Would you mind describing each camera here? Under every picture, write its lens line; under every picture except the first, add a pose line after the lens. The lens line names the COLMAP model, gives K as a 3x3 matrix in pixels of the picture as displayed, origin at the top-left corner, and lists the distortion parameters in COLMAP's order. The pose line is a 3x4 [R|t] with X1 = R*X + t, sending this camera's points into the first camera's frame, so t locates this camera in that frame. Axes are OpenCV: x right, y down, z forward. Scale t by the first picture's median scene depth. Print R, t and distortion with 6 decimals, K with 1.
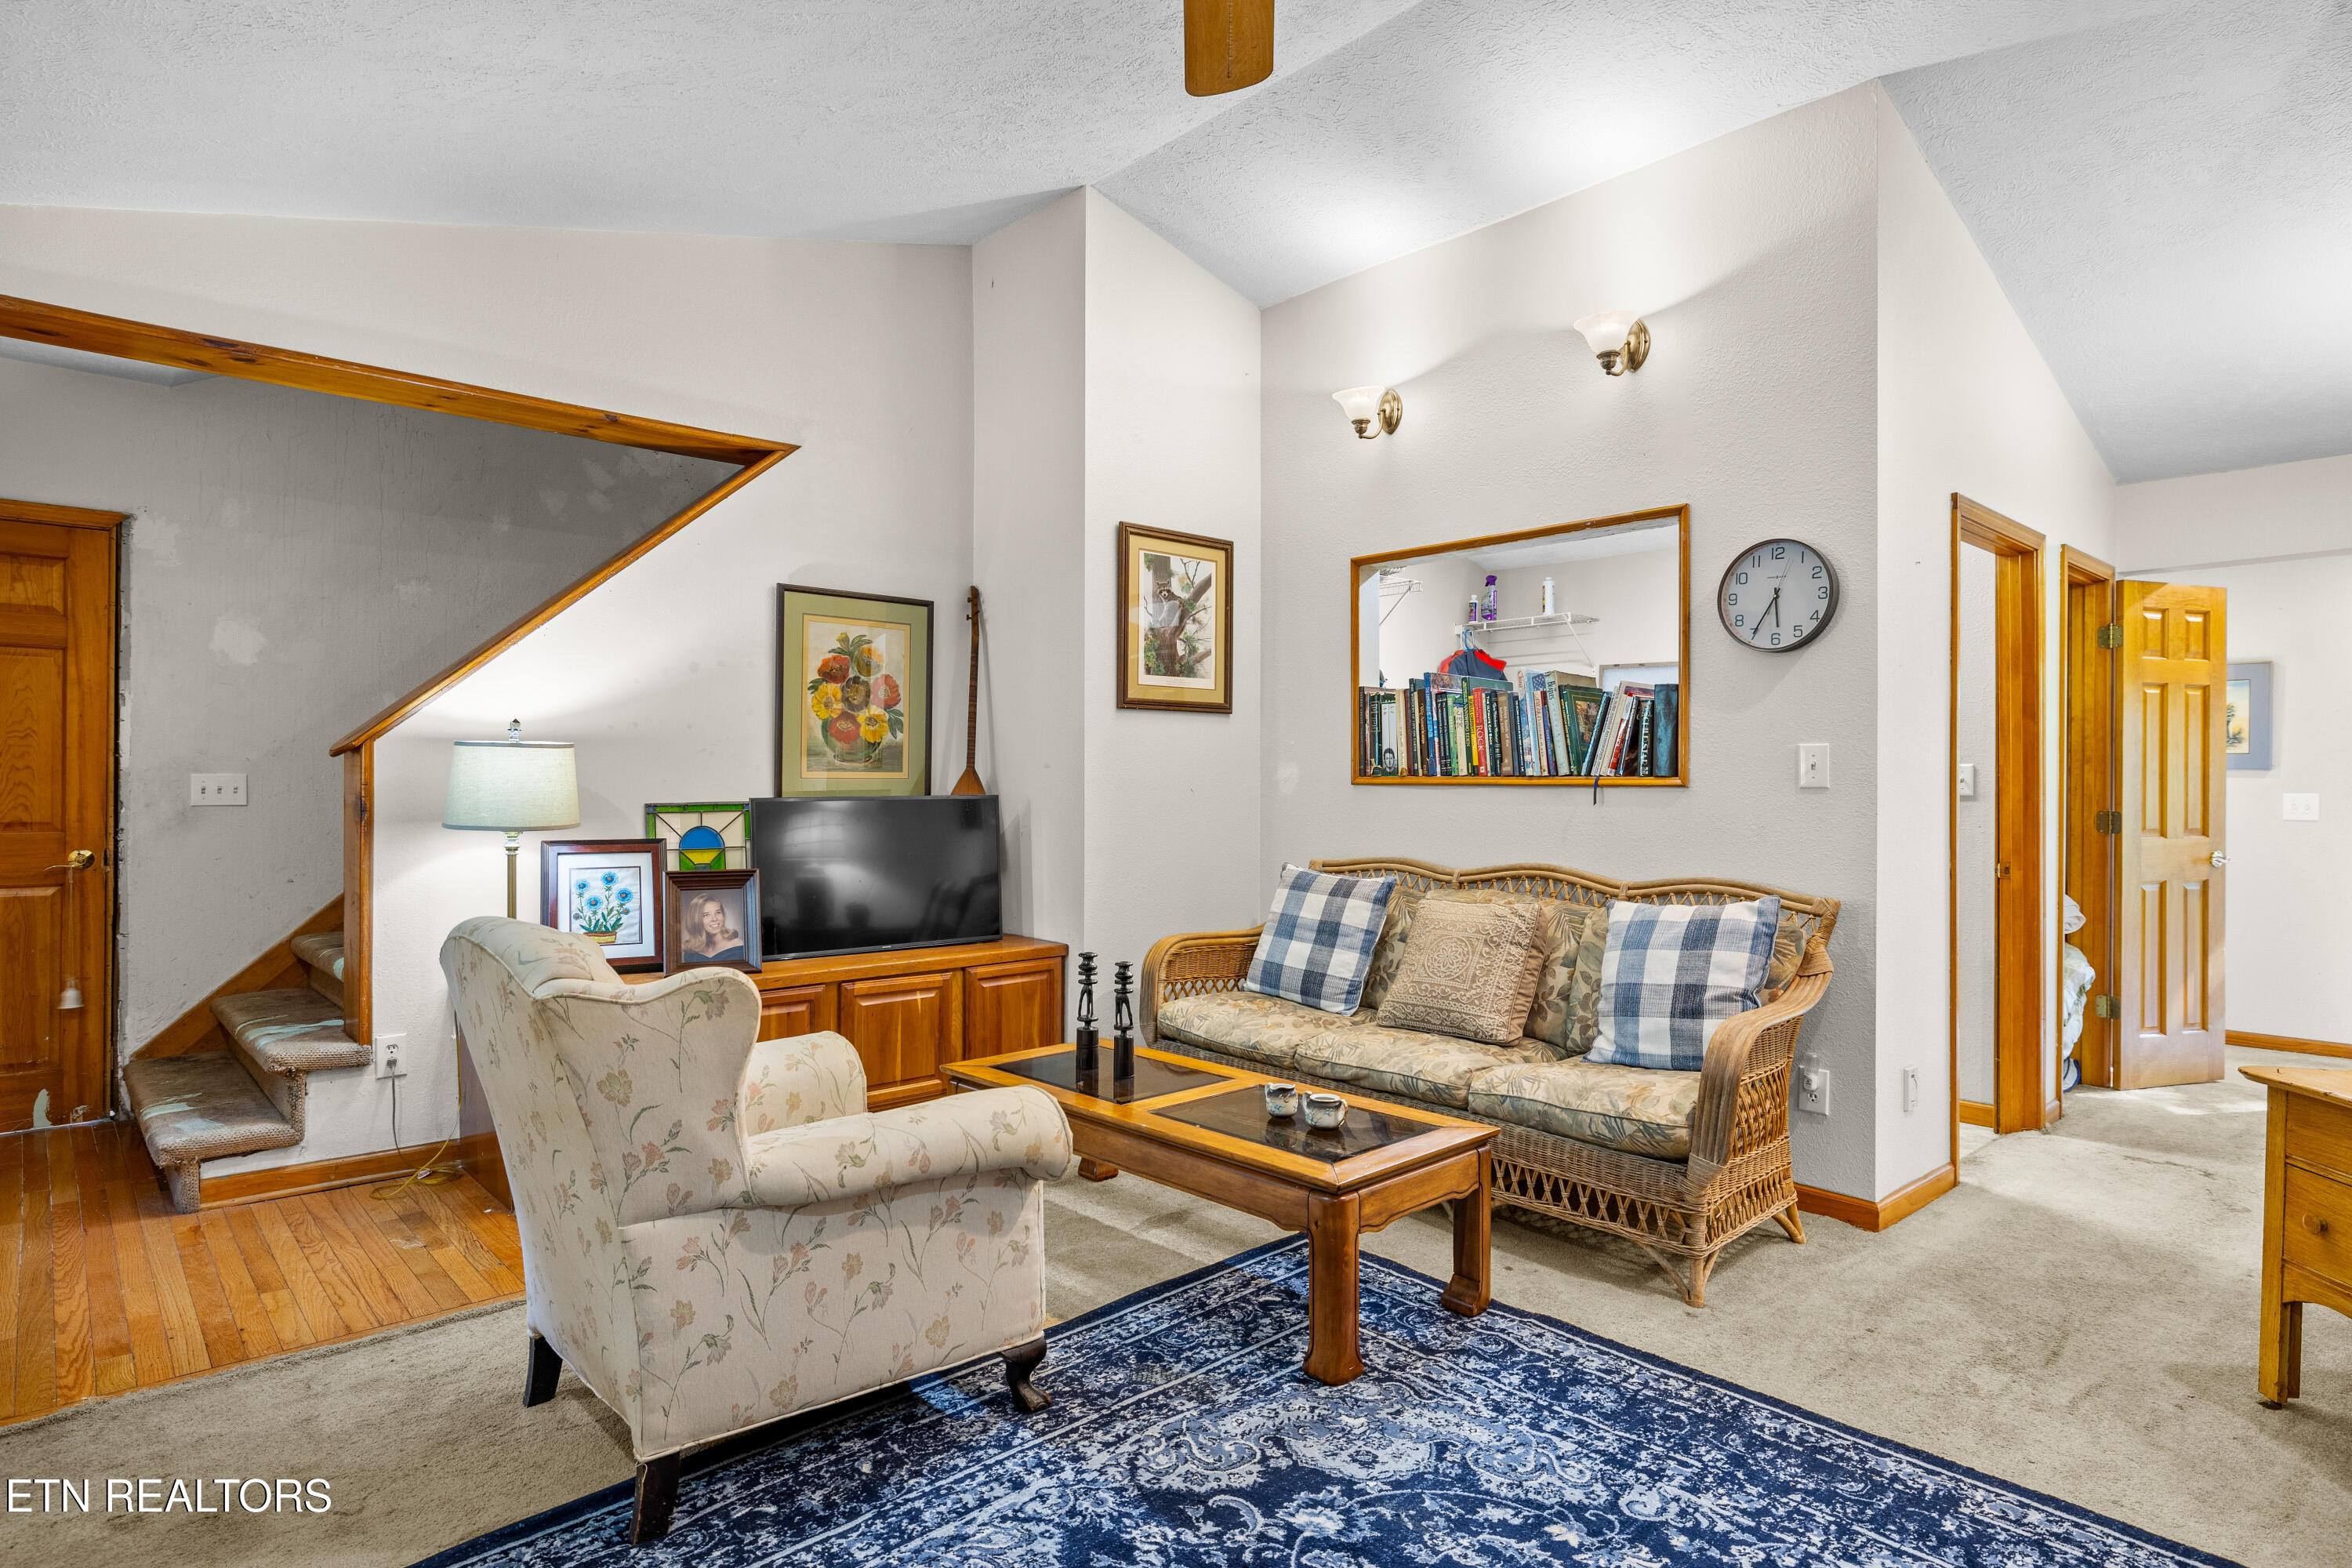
lens RADIAL K [[1252.1, 0, 1178.1], [0, 1252.1, 774.2], [0, 0, 1]] dist [-0.003952, 0.000514]
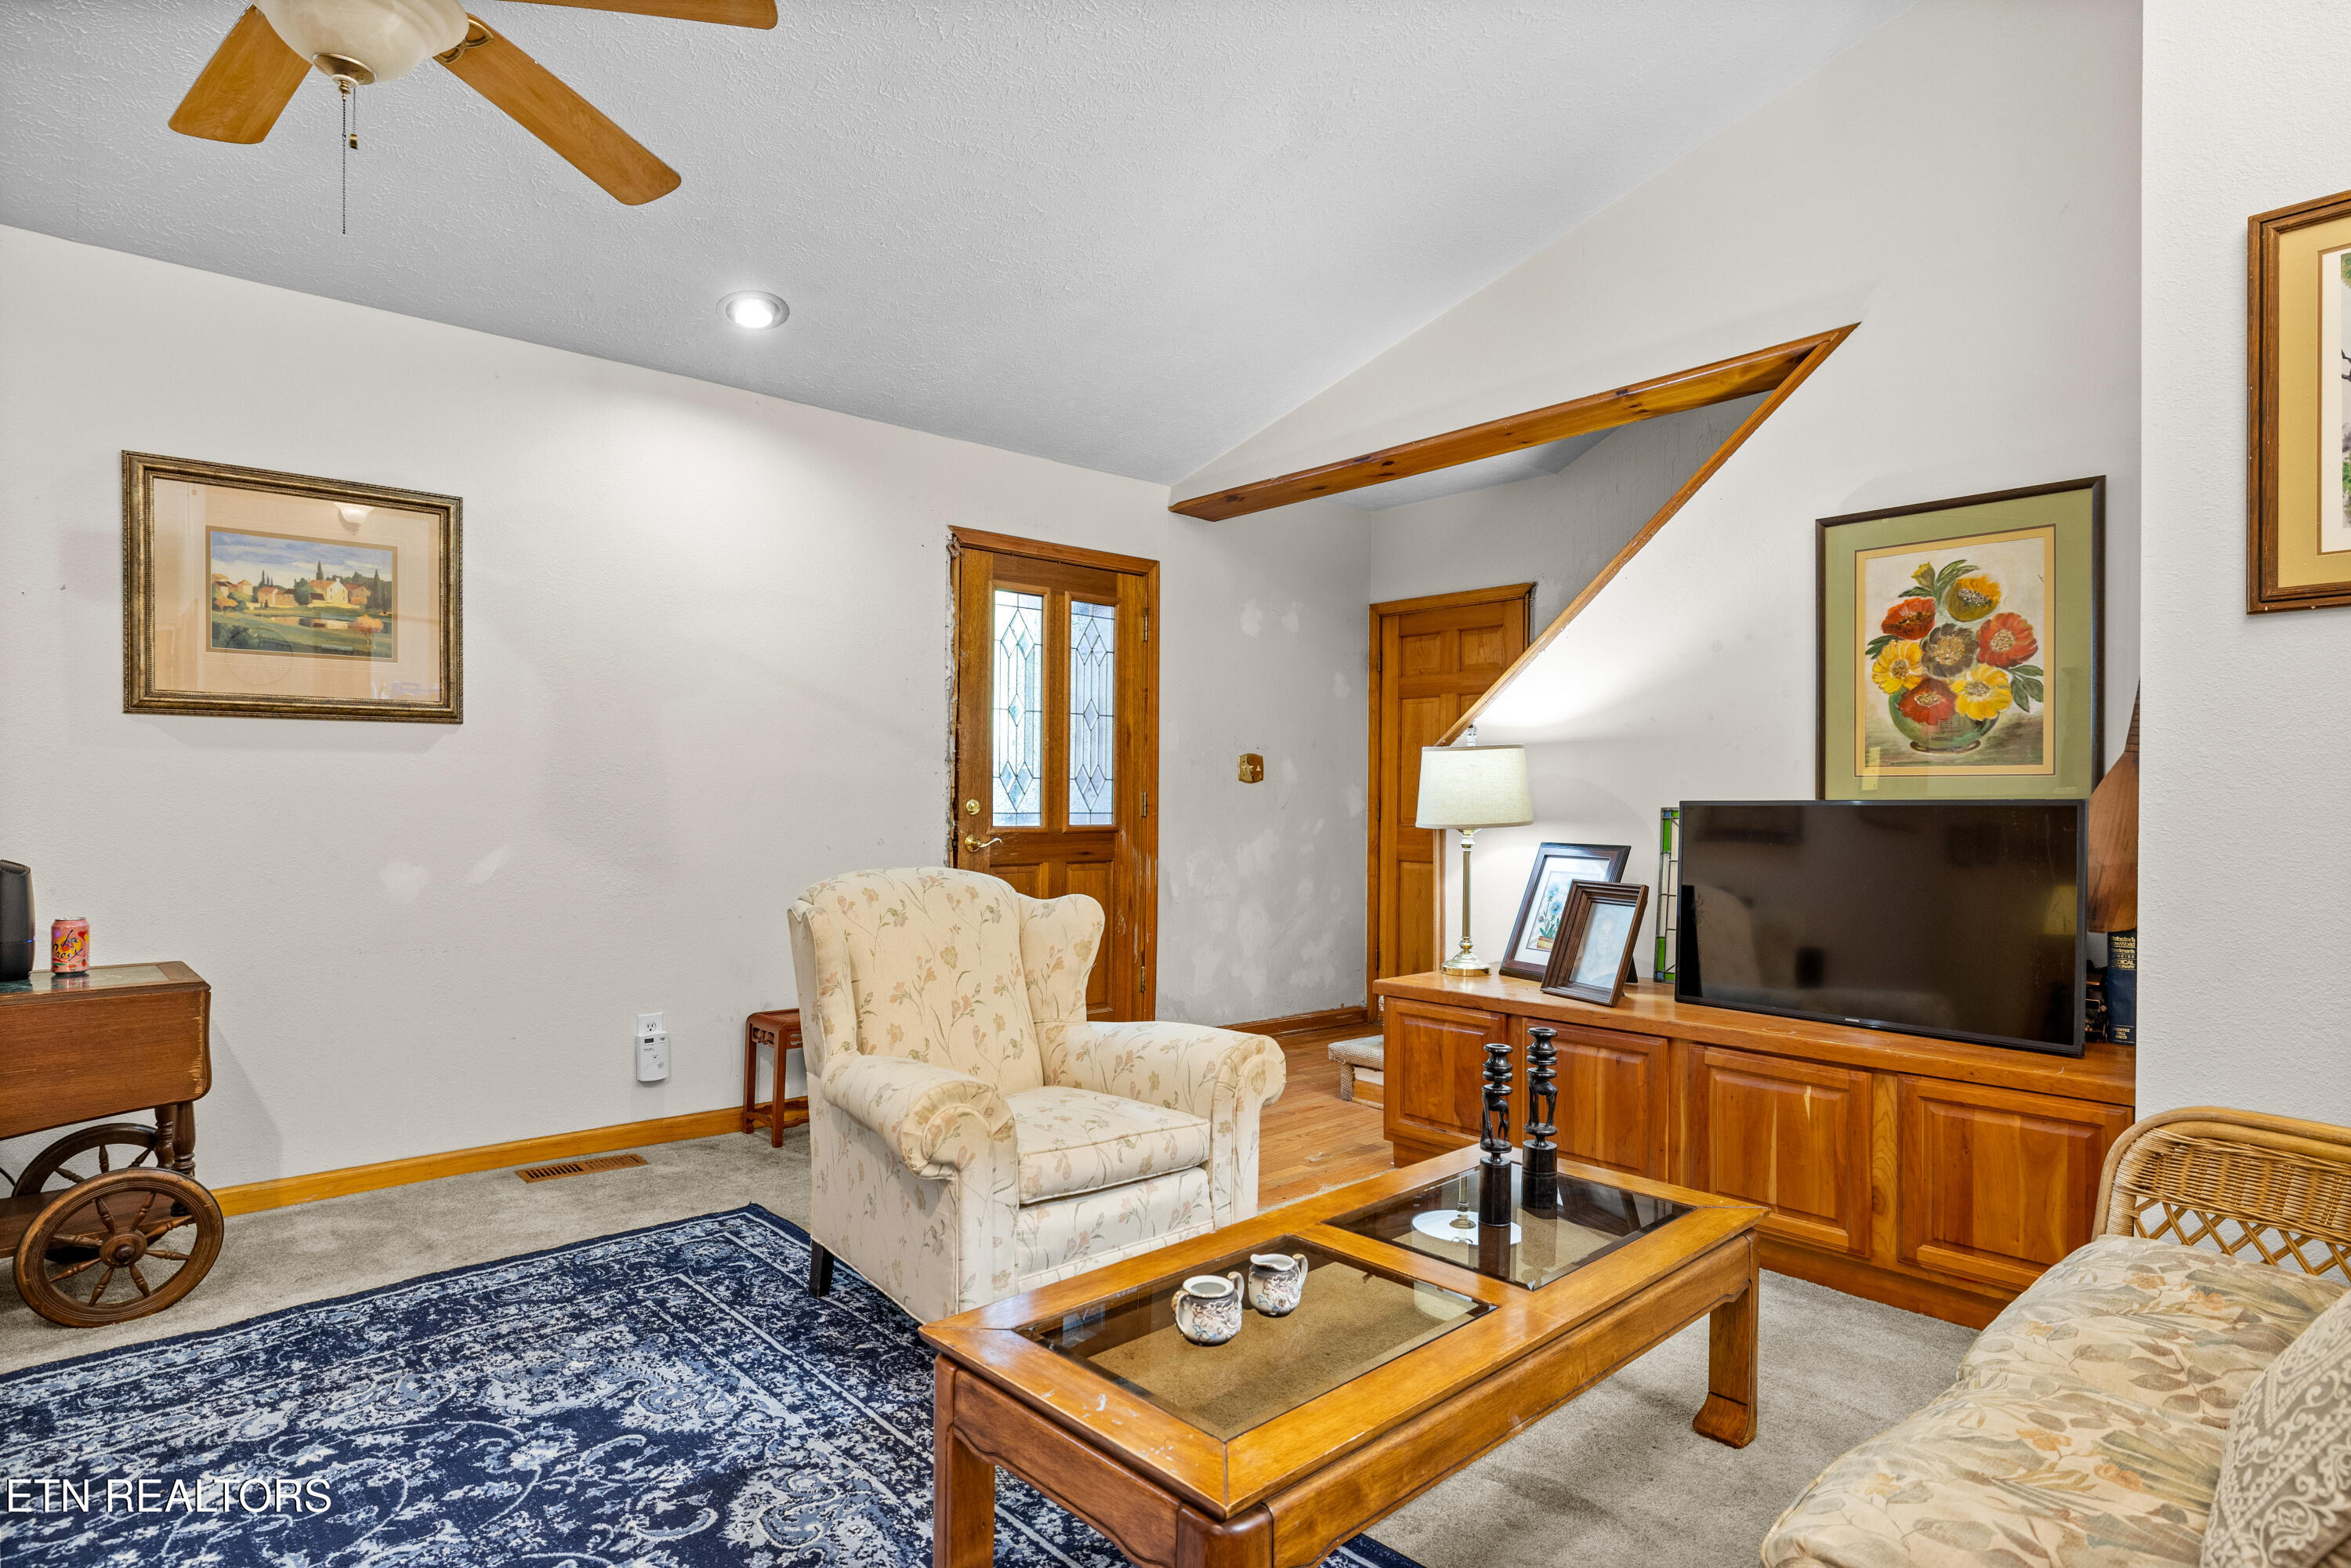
lens RADIAL K [[1251.5, 0, 1169.3], [0, 1251.5, 803.7], [0, 0, 1]] dist [-0.003952, 0.000514]
pose [[-0.012174, 0.001707, -0.999924, 0.529924], [0.002729, 0.999995, 0.001674, 0.020654], [0.999922, -0.002708, -0.012179, 0.738279]]
